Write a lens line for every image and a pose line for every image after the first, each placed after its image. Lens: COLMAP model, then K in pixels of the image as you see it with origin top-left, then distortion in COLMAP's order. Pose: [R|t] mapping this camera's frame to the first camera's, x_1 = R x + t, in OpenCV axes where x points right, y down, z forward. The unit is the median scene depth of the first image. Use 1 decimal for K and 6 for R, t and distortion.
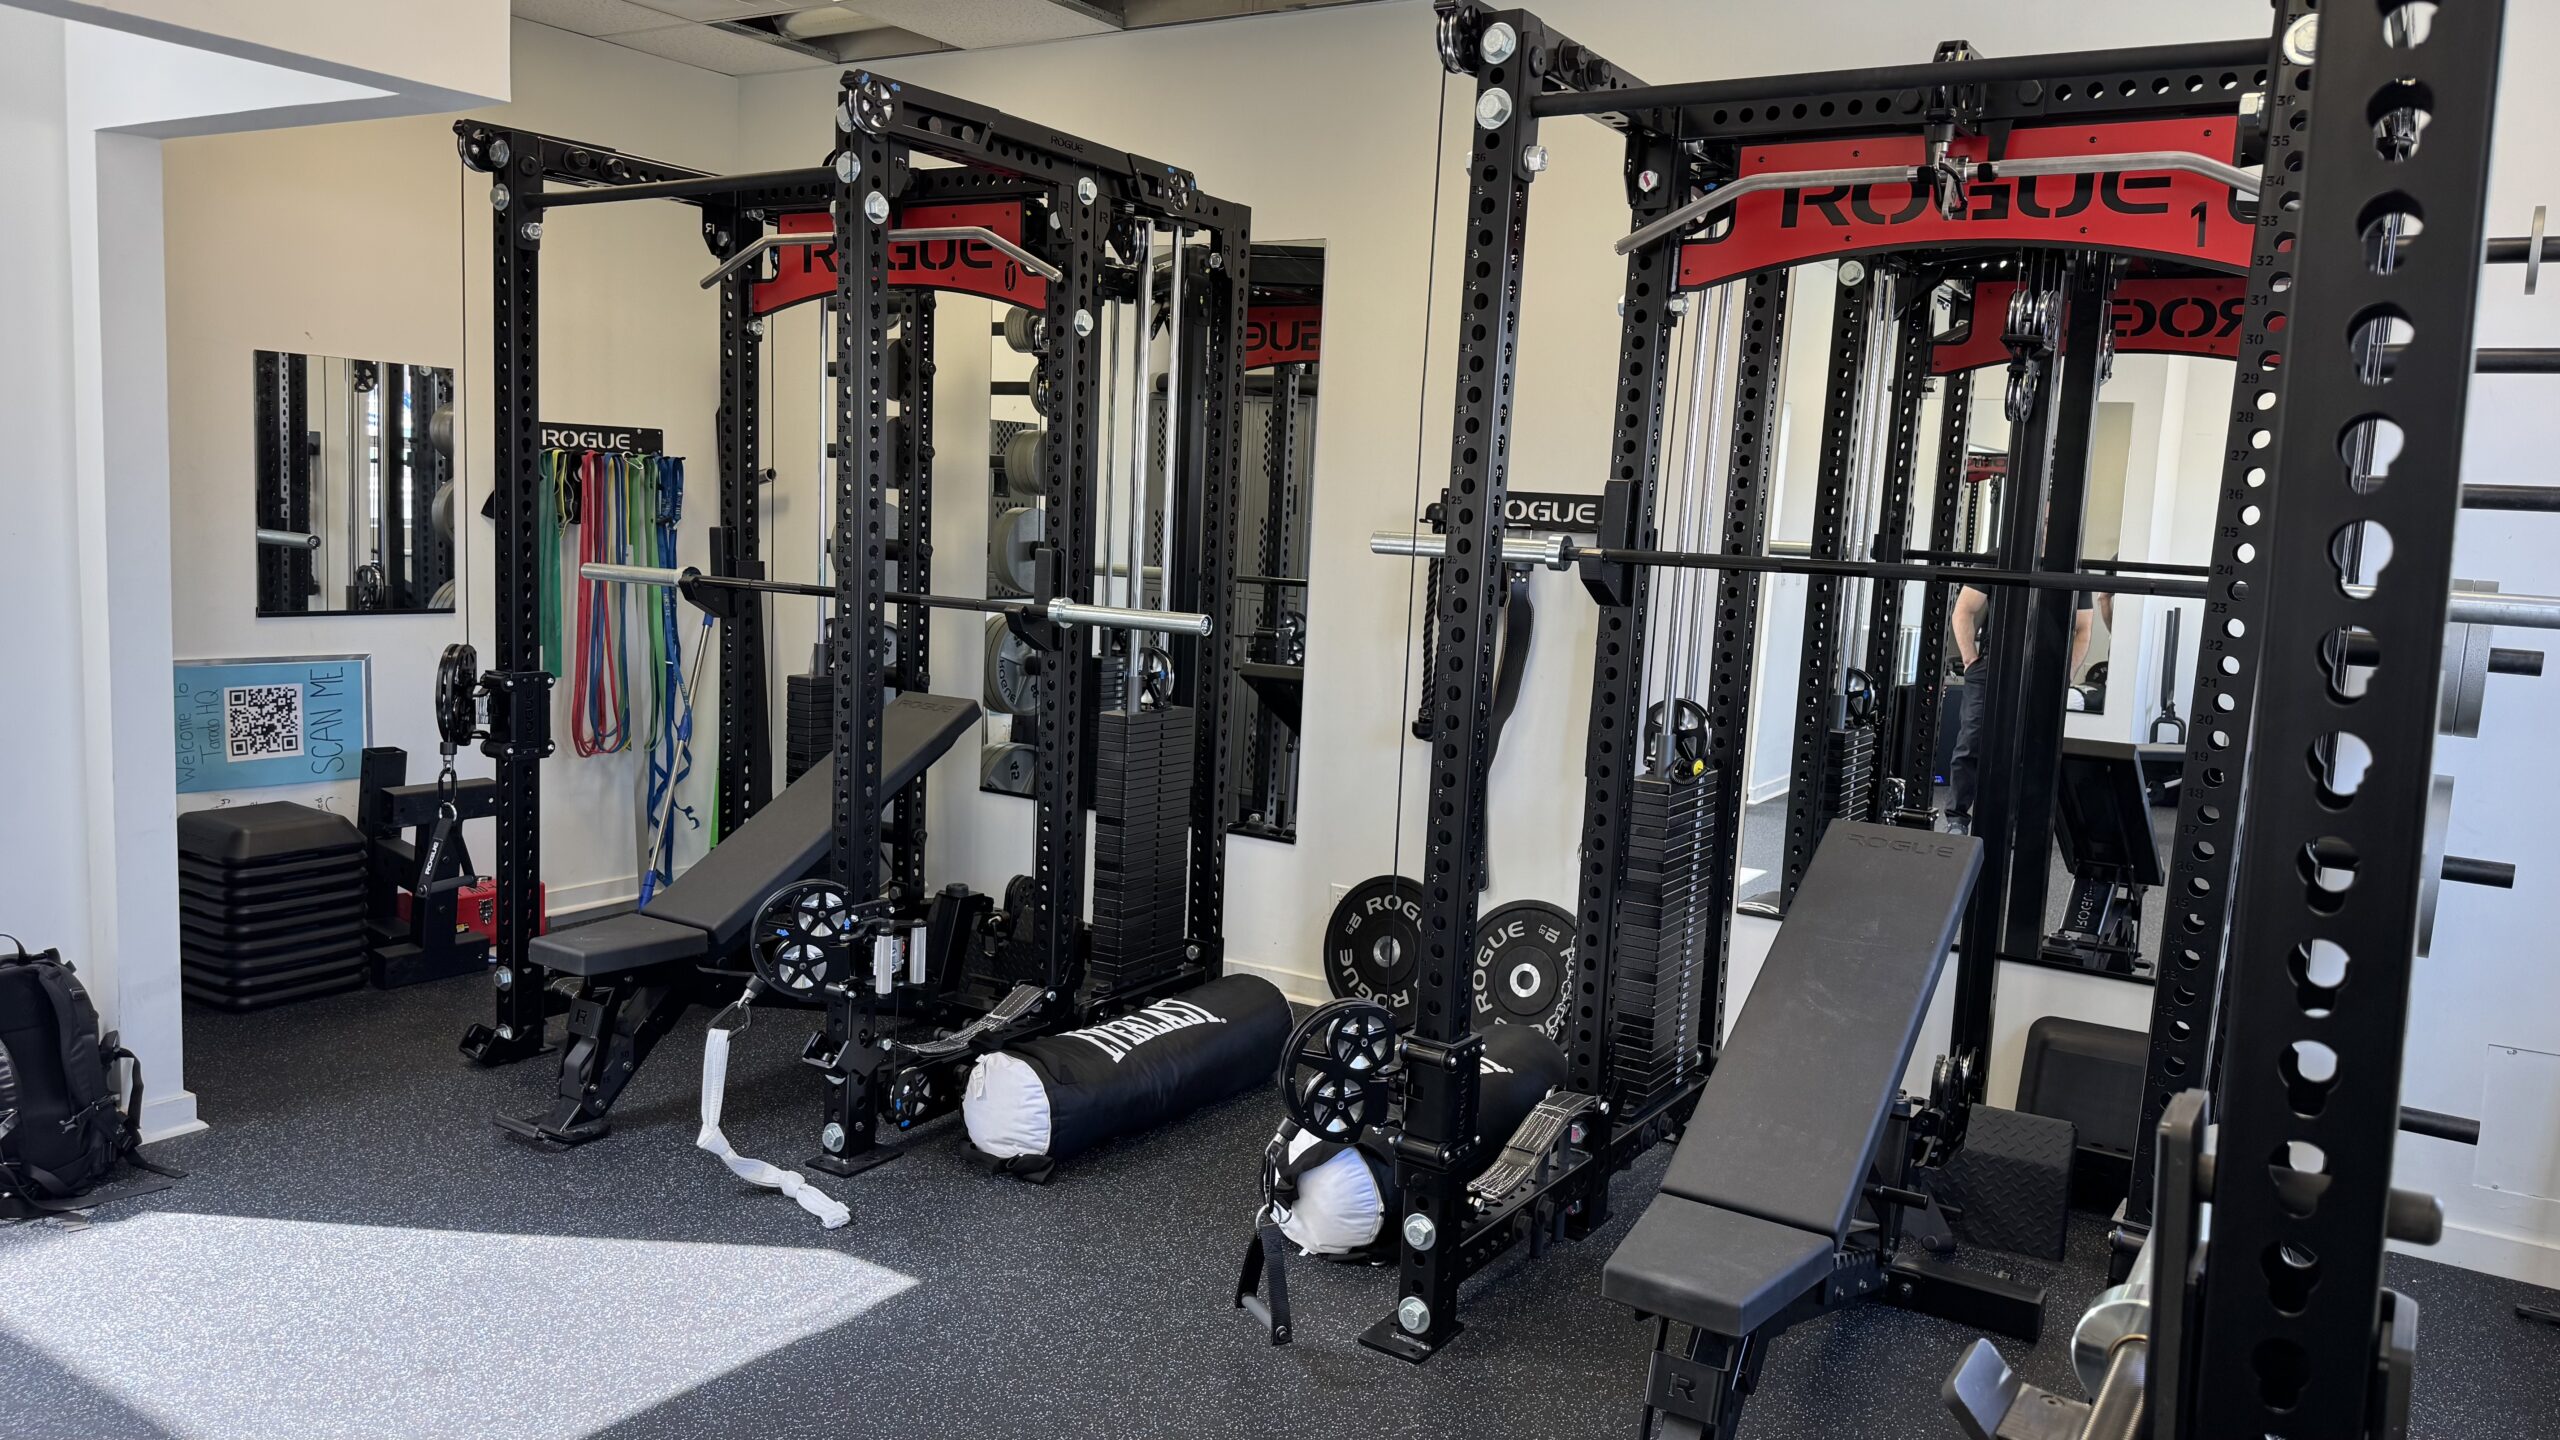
lens RADIAL K [[1780.0, 0, 1279.5], [0, 1780.0, 715.0], [0, 0, 1]] dist [0.099797, -0.141722]
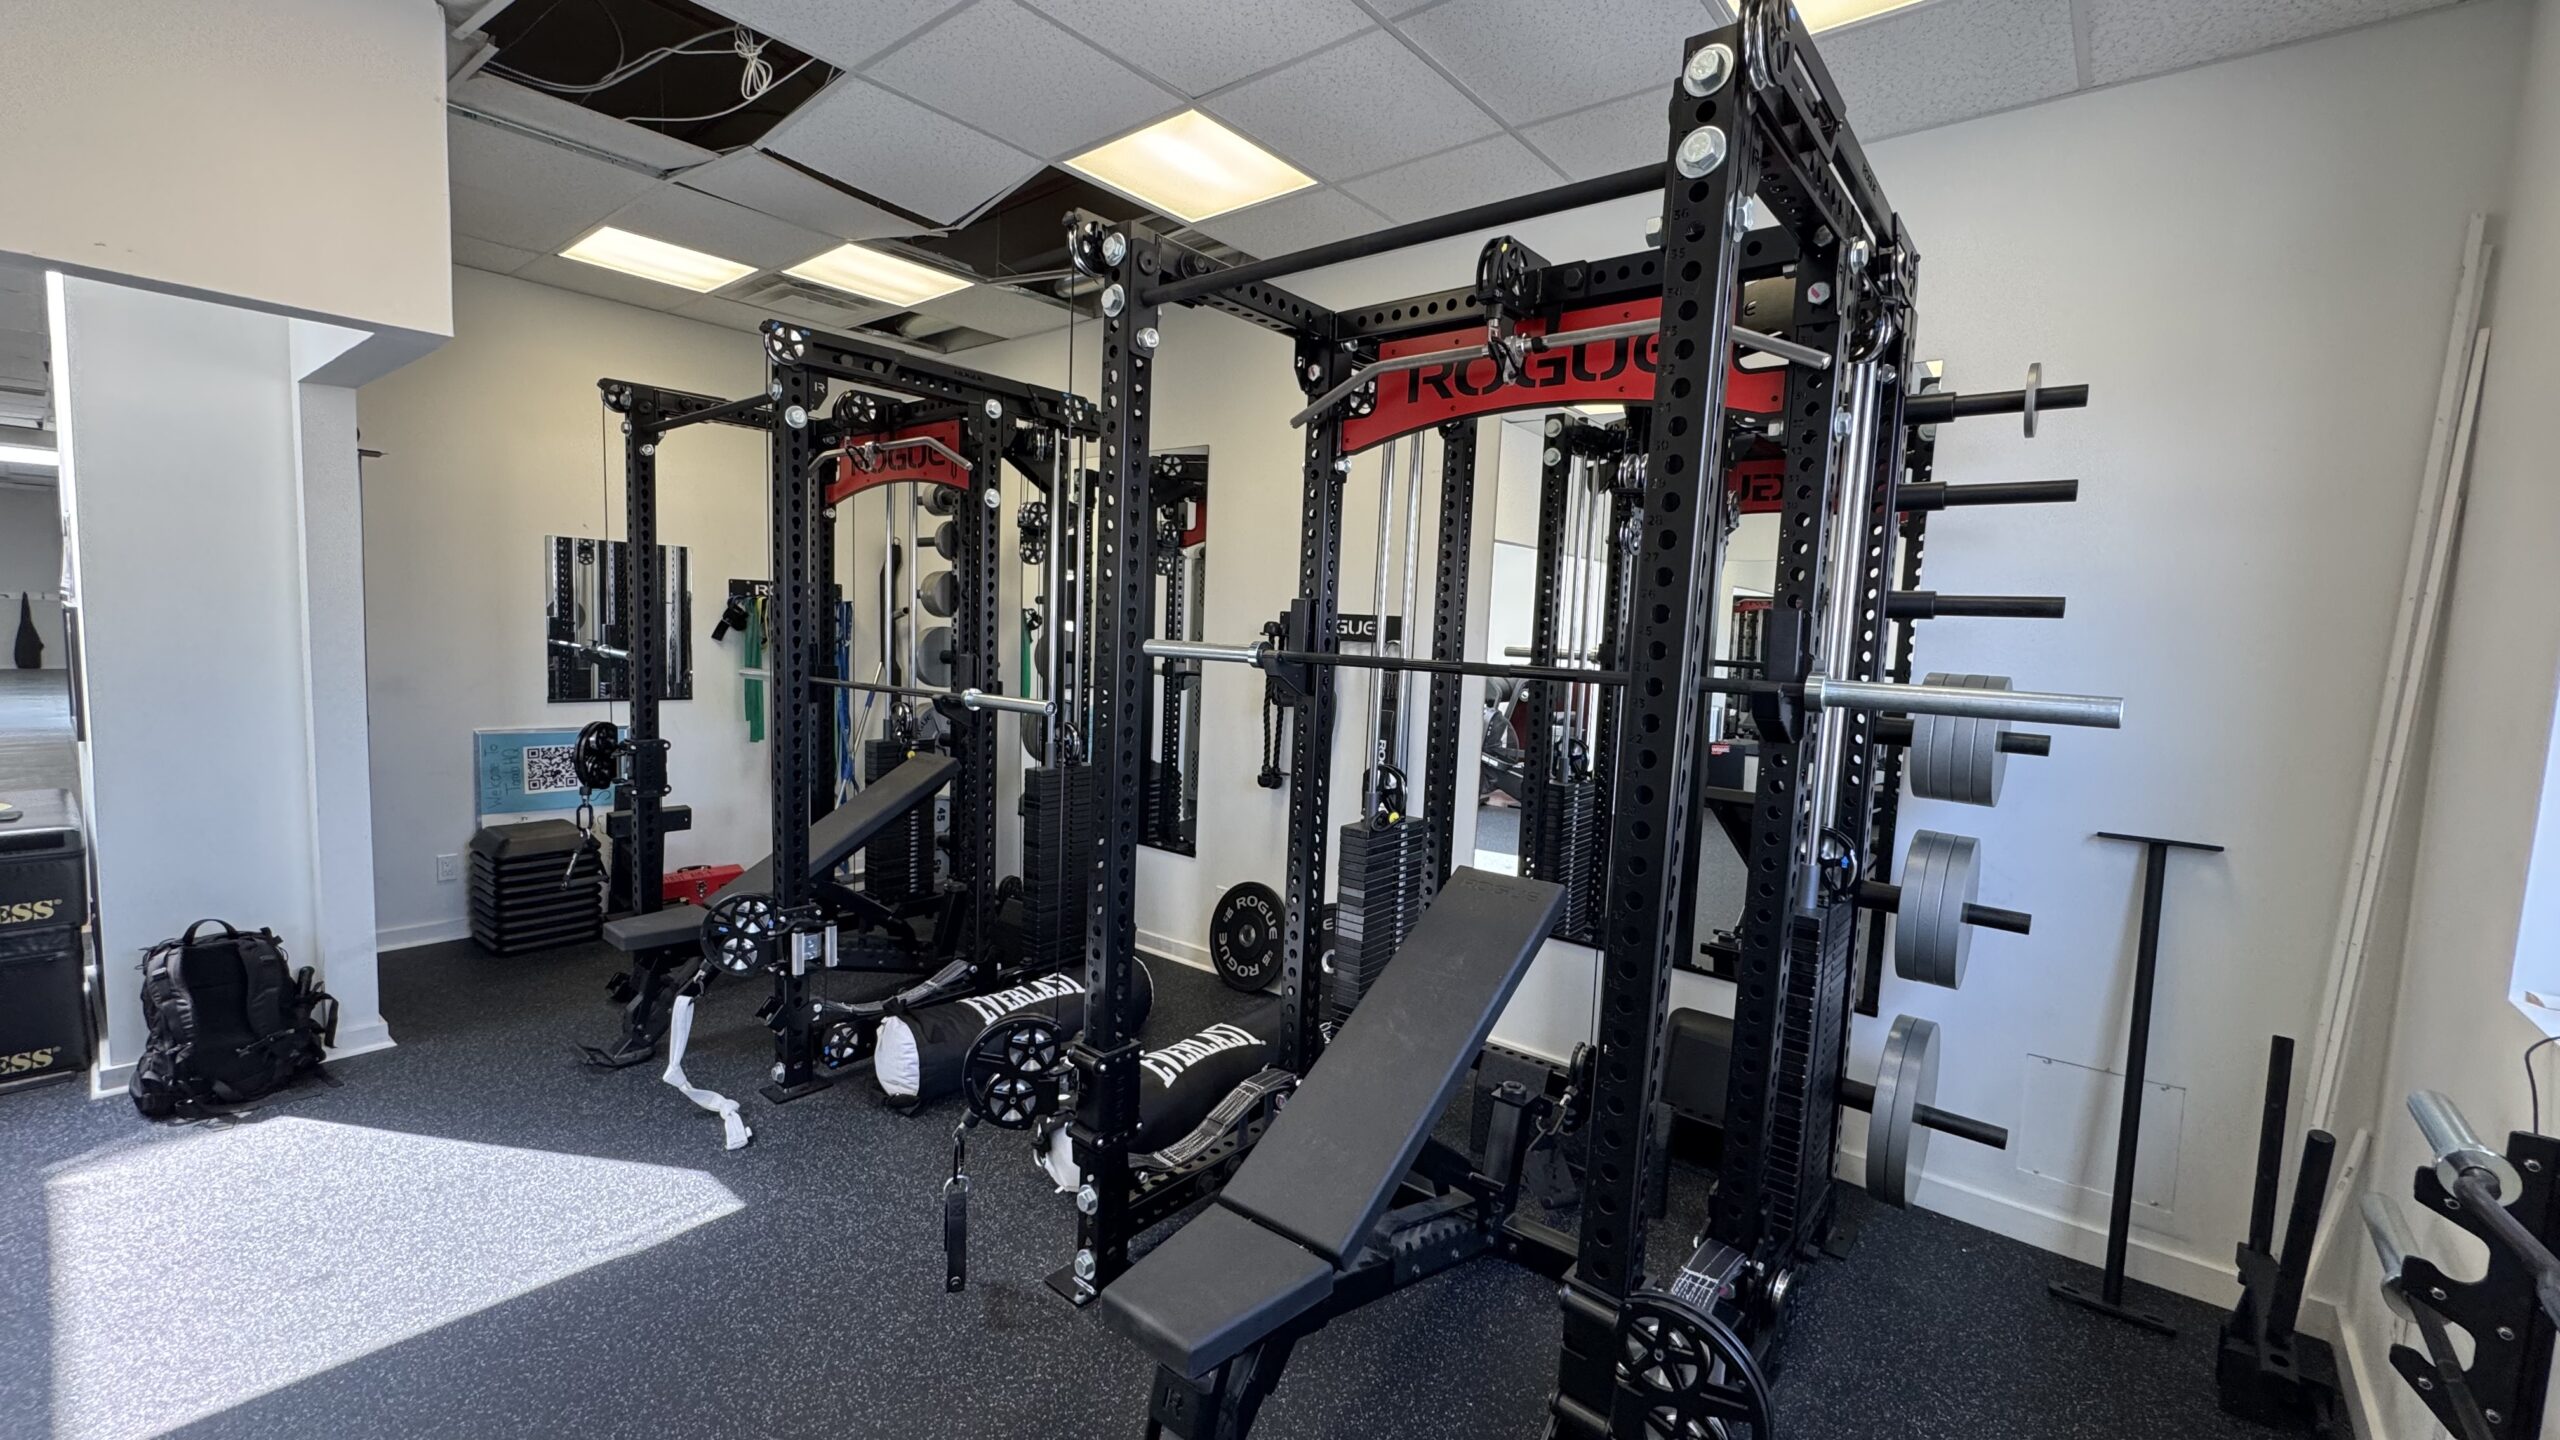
lens RADIAL K [[1017.2, 0, 1287.5], [0, 1017.2, 712.1], [0, 0, 1]] dist [-0.012887, 0.000484]
pose [[0.994058, 0.000552, -0.108848, 0.237655], [-0.004893, 0.999203, -0.039617, -0.018740], [0.108740, 0.039914, 0.993269, 0.246279]]
